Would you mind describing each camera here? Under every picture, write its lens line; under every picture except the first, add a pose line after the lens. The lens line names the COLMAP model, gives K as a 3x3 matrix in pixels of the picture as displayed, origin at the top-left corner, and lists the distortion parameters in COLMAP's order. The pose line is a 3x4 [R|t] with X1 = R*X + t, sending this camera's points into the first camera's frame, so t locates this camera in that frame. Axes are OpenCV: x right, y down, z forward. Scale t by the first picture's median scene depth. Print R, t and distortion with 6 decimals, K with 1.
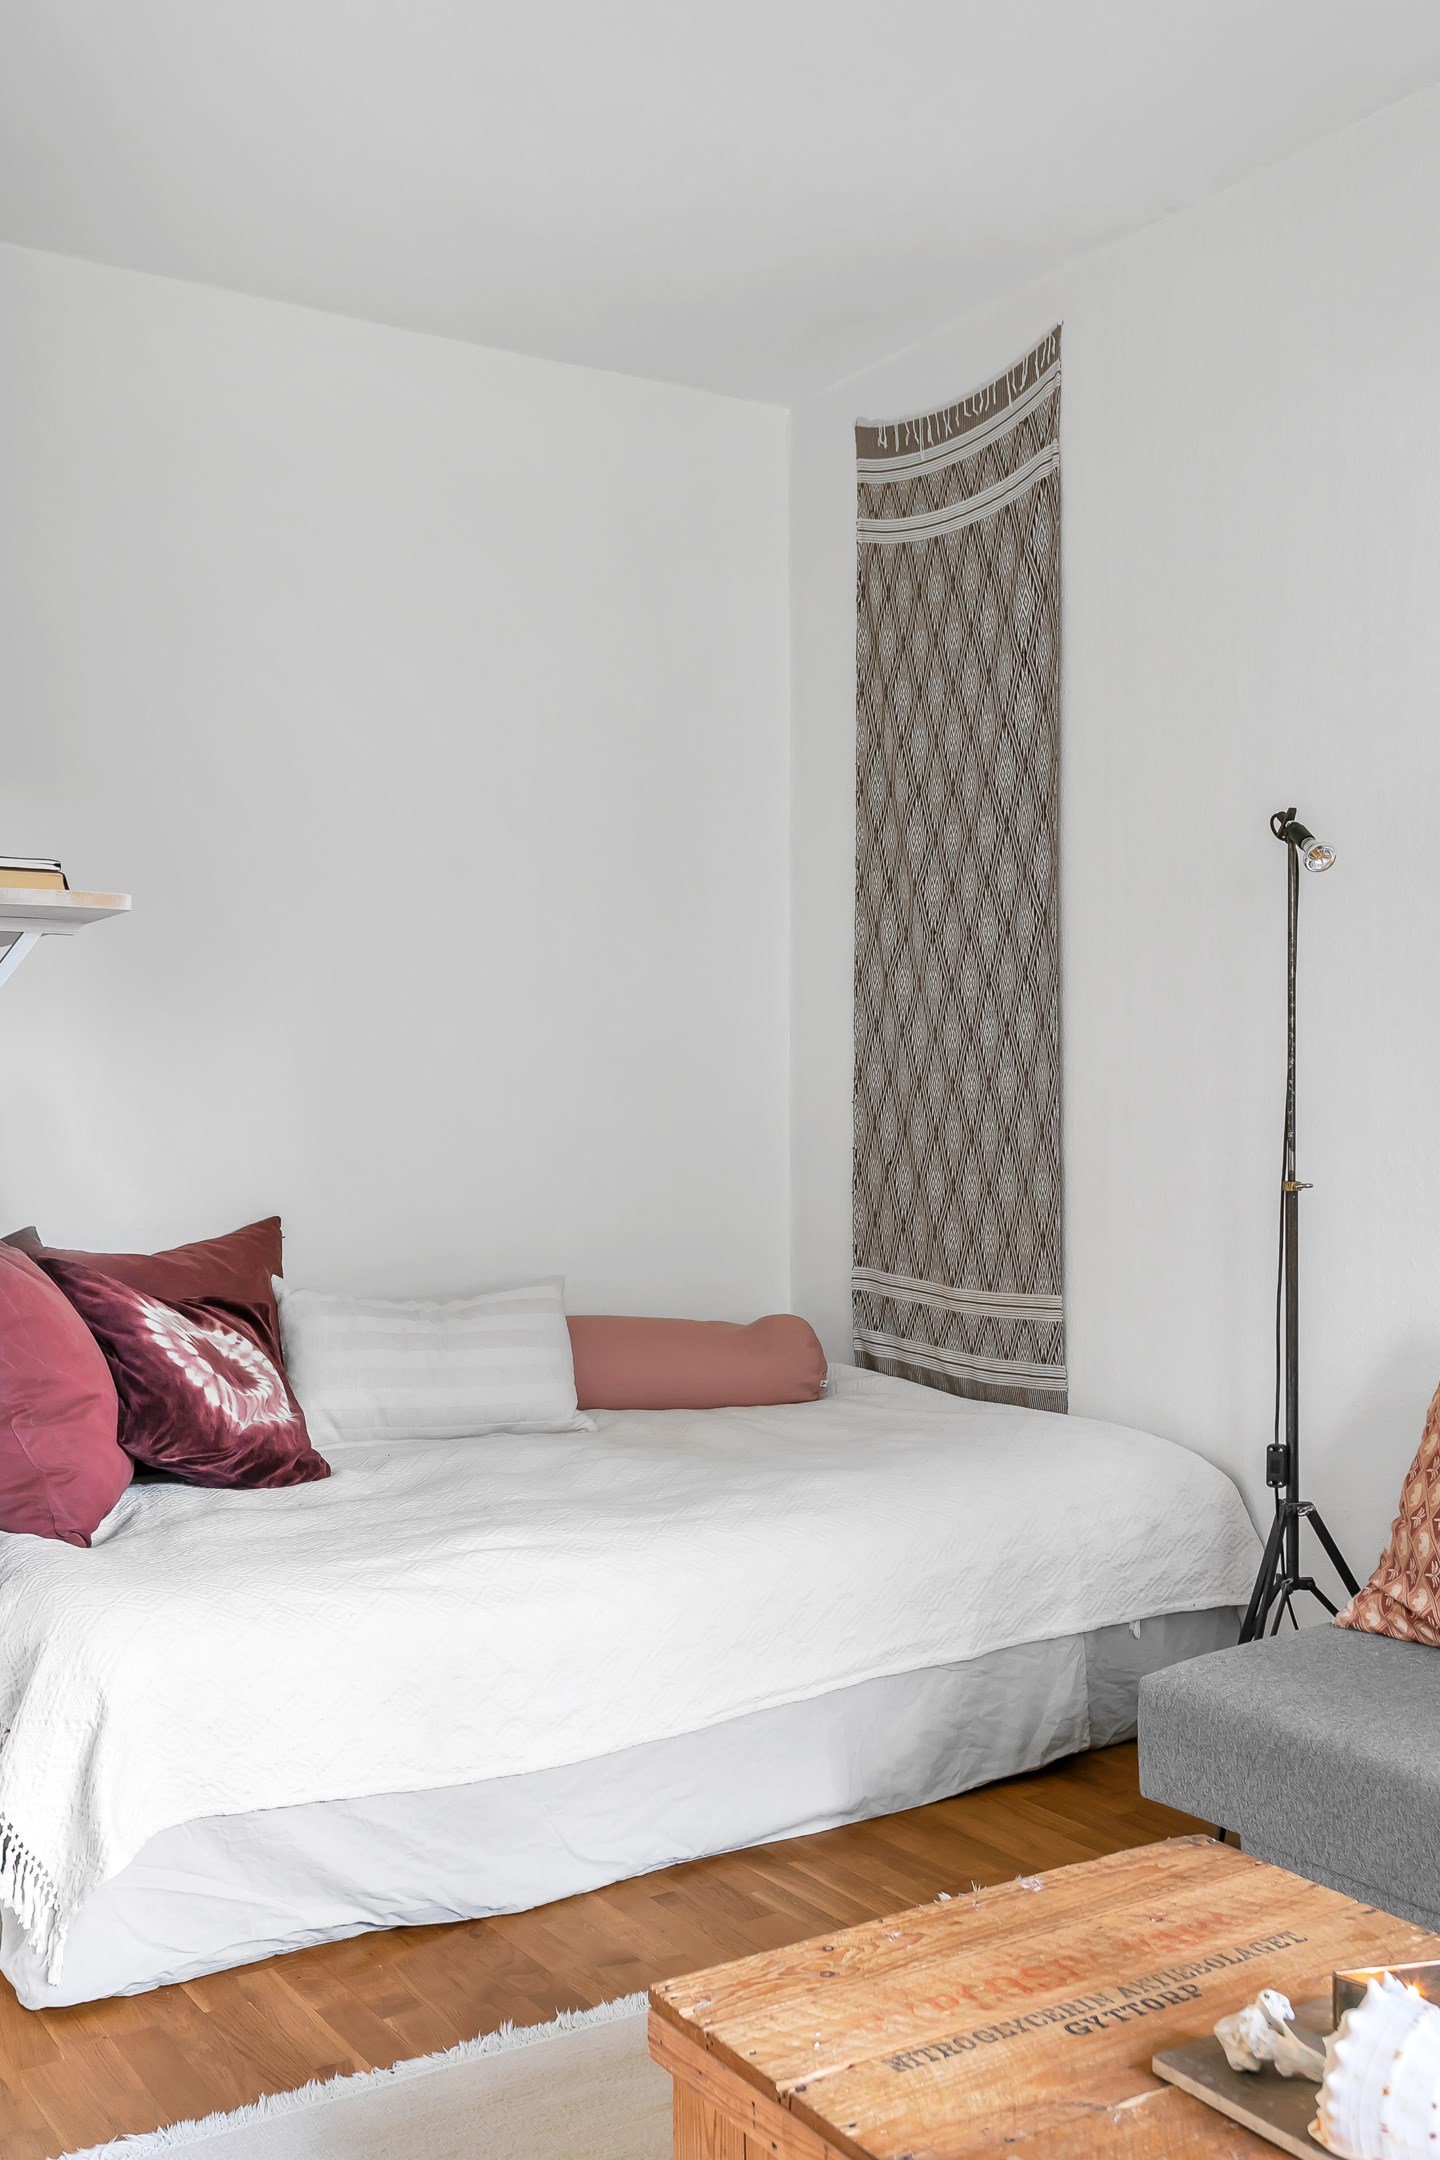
lens RADIAL K [[2039.0, 0, 720.8], [0, 2039.0, 1093.0], [0, 0, 1]] dist [0.005460, 0.005068]
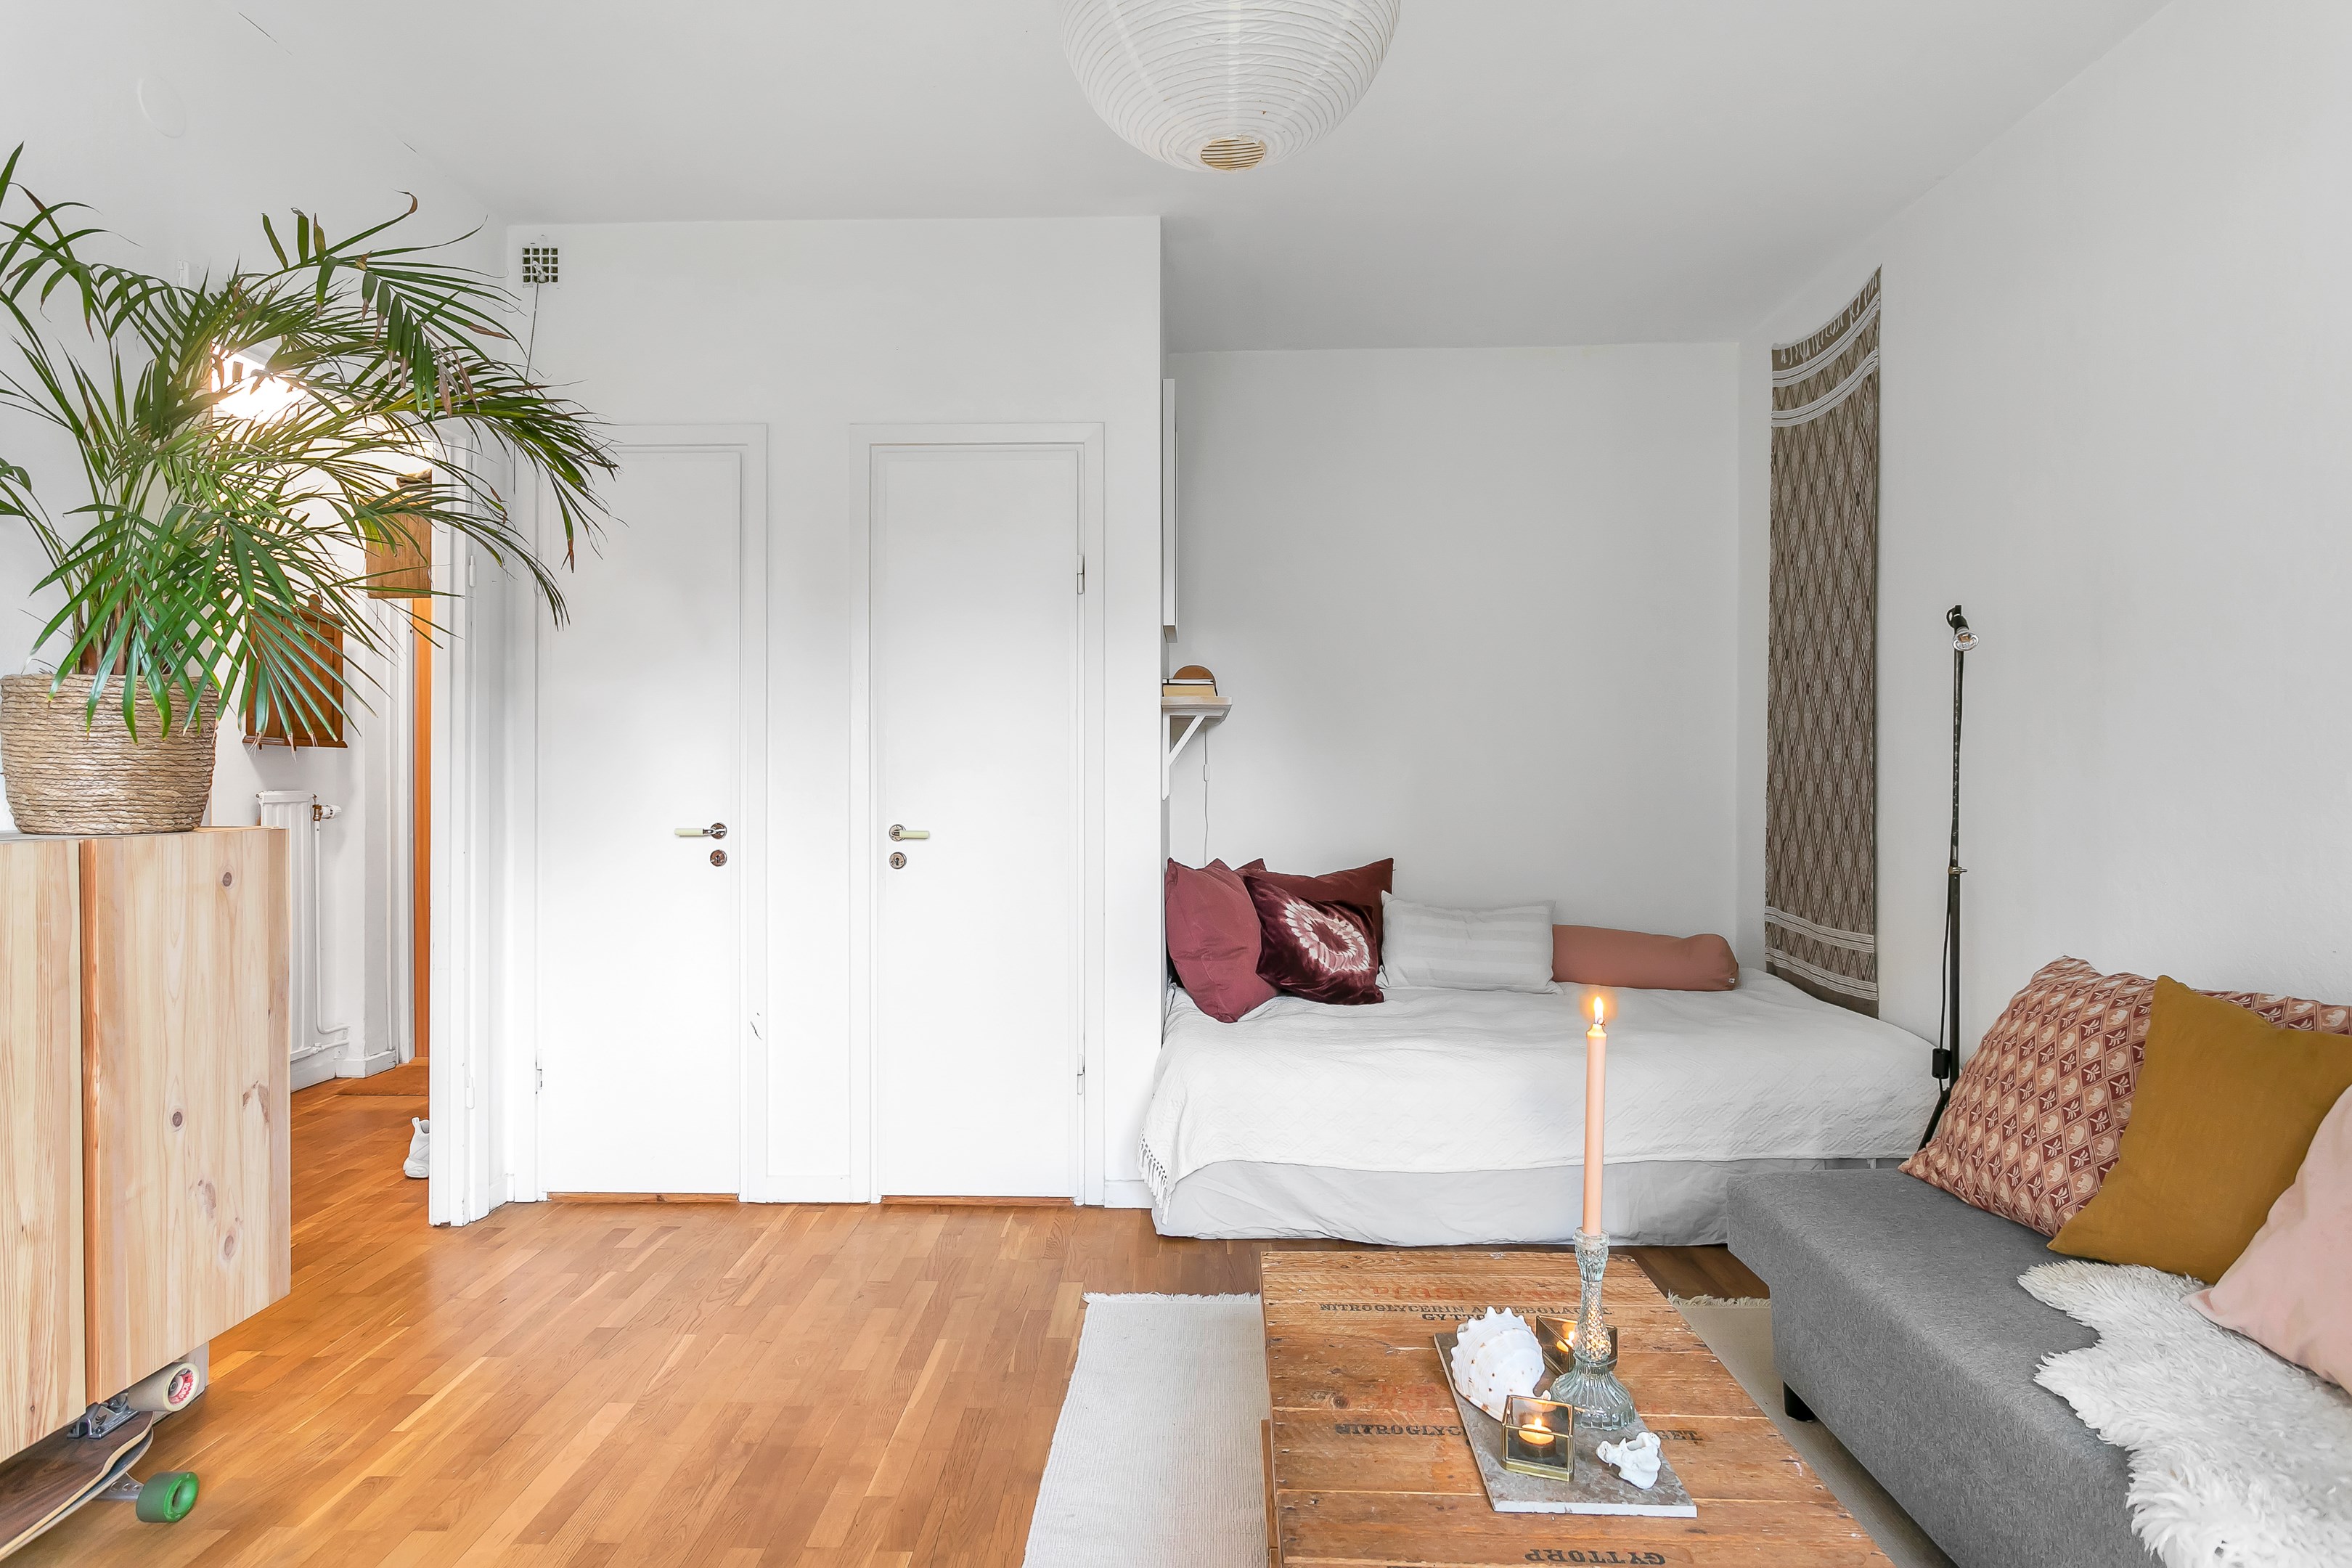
lens RADIAL K [[1277.9, 0, 1141.3], [0, 1277.9, 780.6], [0, 0, 1]] dist [0.000734, 0.000135]
pose [[0.810084, 0.005993, -0.586284, 0.274310], [0.001658, 0.999920, 0.012513, -0.023509], [0.586312, -0.011108, 0.810009, -0.047686]]
